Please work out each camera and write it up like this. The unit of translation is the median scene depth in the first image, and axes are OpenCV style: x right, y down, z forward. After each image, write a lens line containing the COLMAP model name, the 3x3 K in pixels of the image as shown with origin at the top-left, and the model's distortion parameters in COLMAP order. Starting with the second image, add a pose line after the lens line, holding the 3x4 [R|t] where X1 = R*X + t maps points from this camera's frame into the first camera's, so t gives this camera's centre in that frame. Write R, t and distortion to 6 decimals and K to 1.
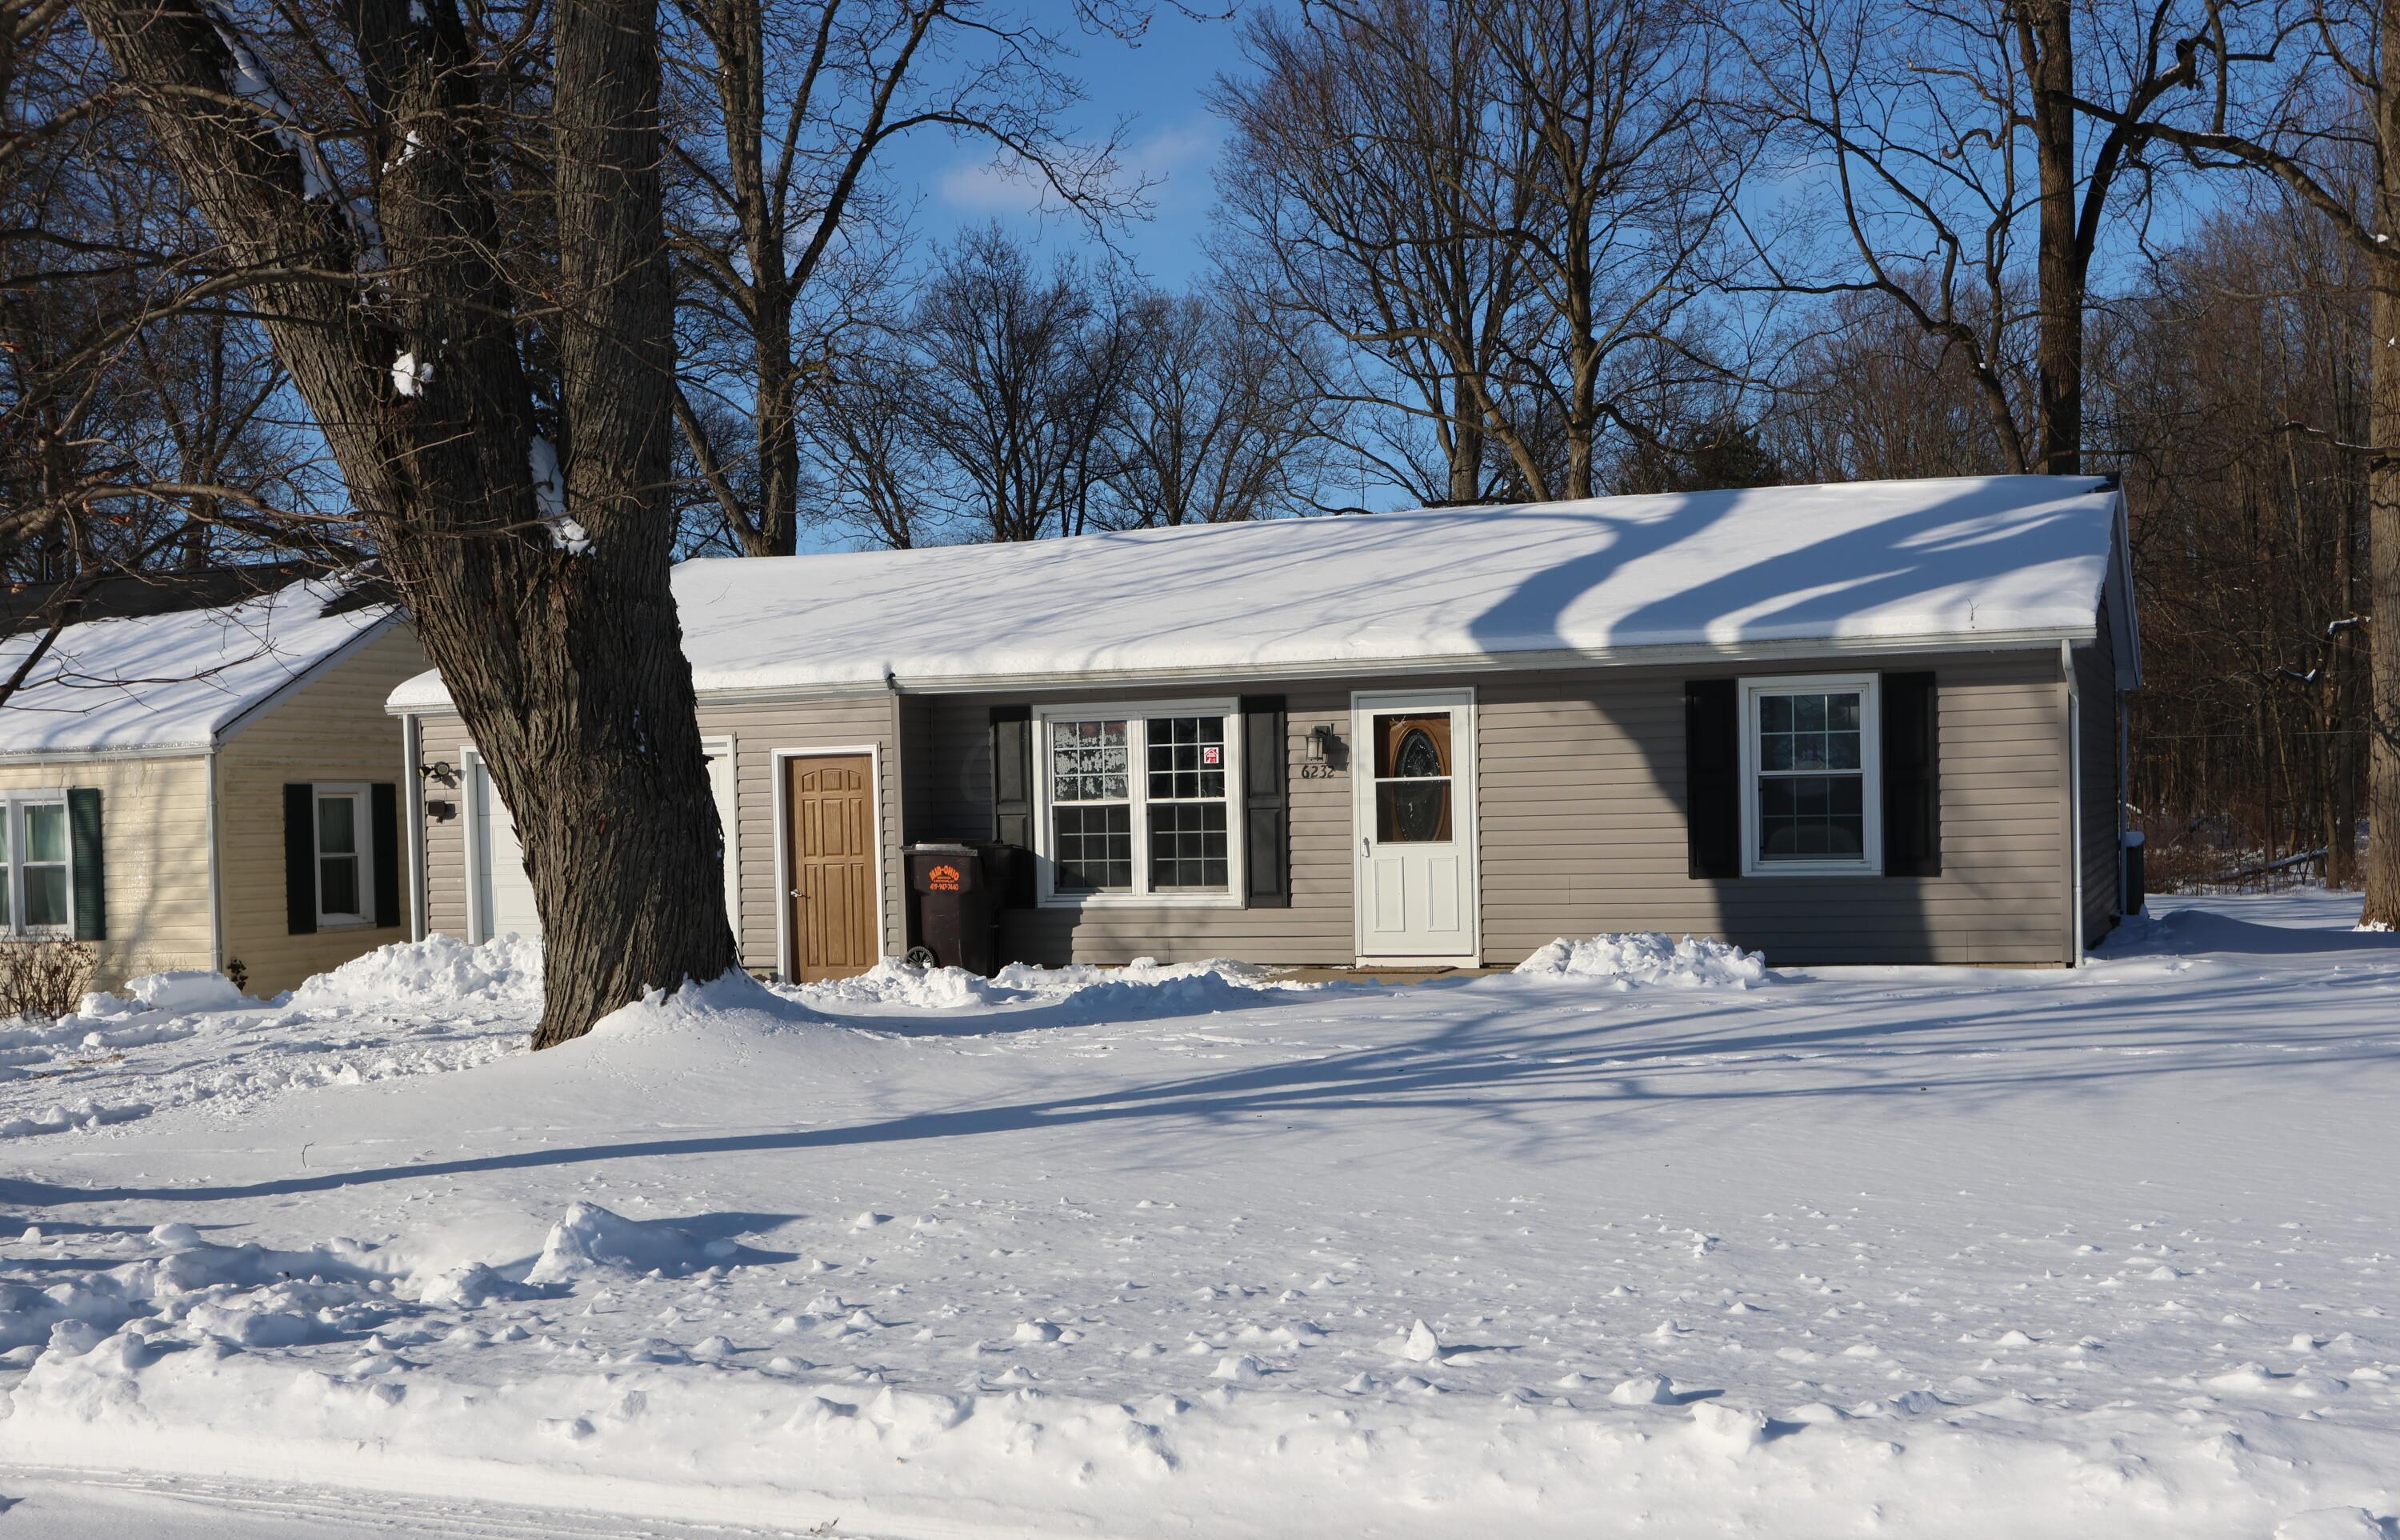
lens RADIAL K [[2481.3, 0, 1199.2], [0, 2481.3, 785.6], [0, 0, 1]] dist [0.005997, 0.000000]
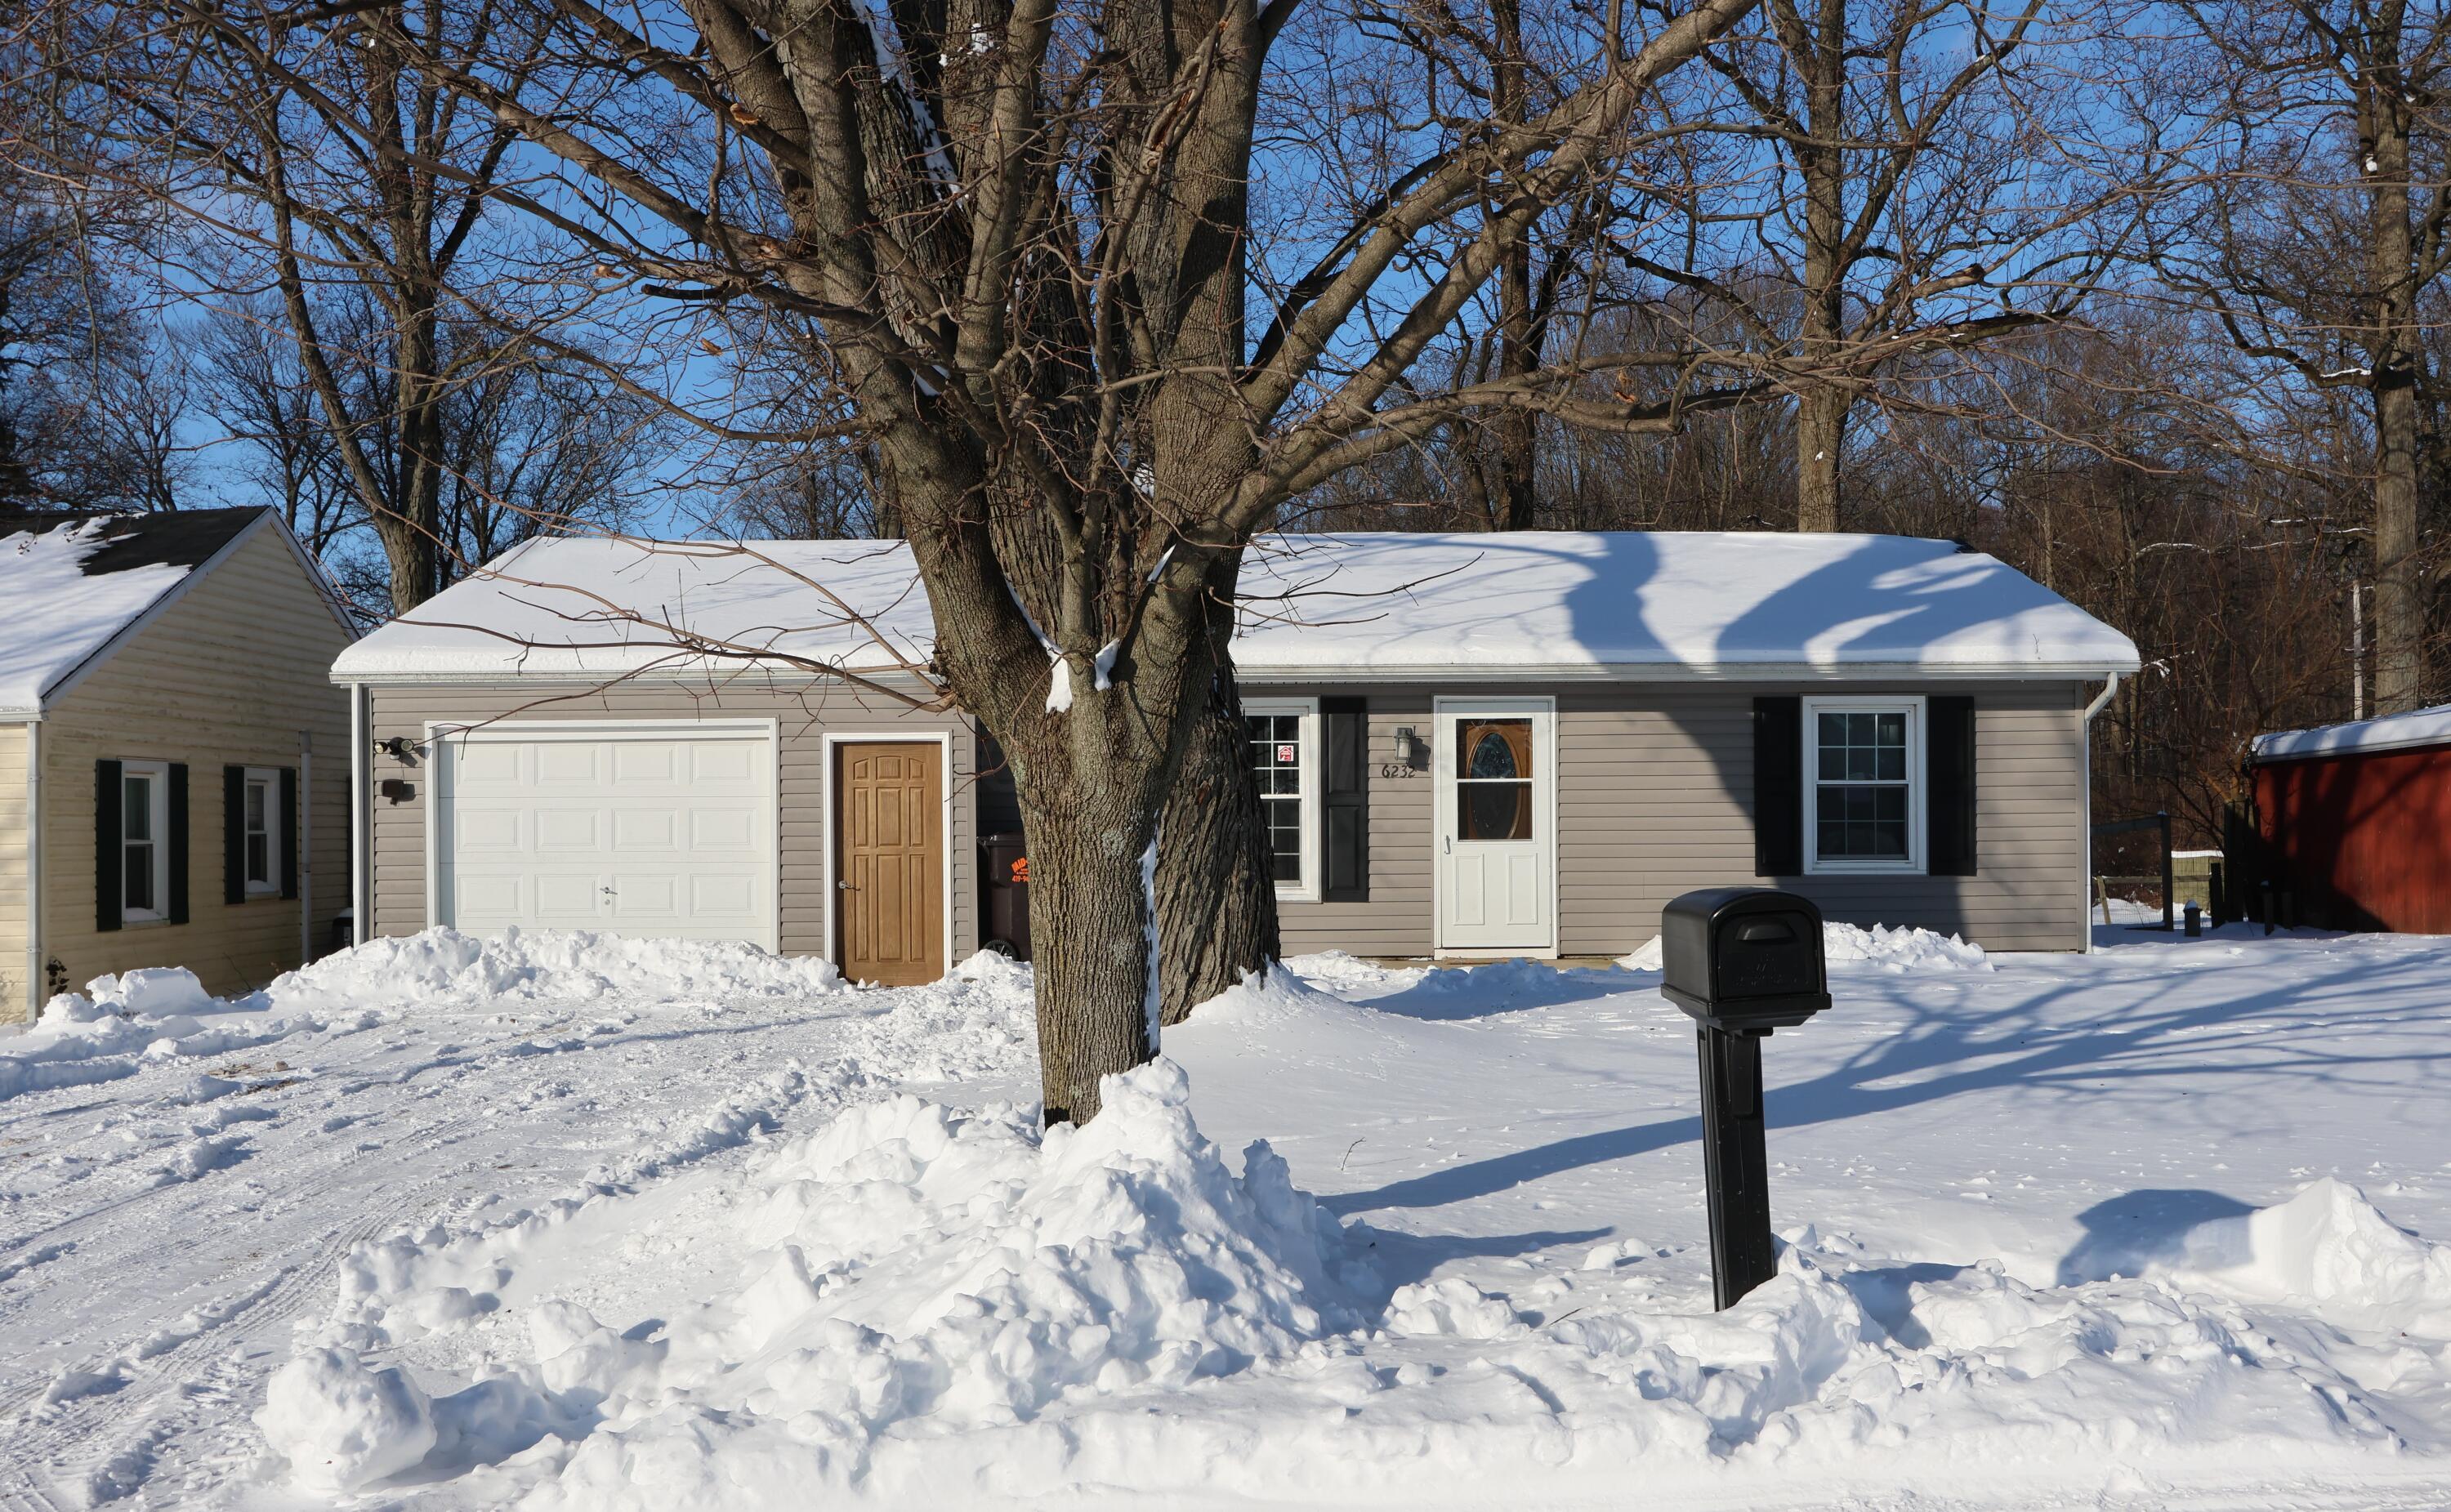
lens RADIAL K [[2211.4, 0, 1224.4], [0, 2211.4, 748.9], [0, 0, 1]] dist [0.008120, 0.014304]
pose [[0.932200, 0.031308, 0.360587, -0.364331], [-0.020141, 0.999195, -0.034686, 0.019097], [-0.361383, 0.025071, 0.932080, 0.161592]]
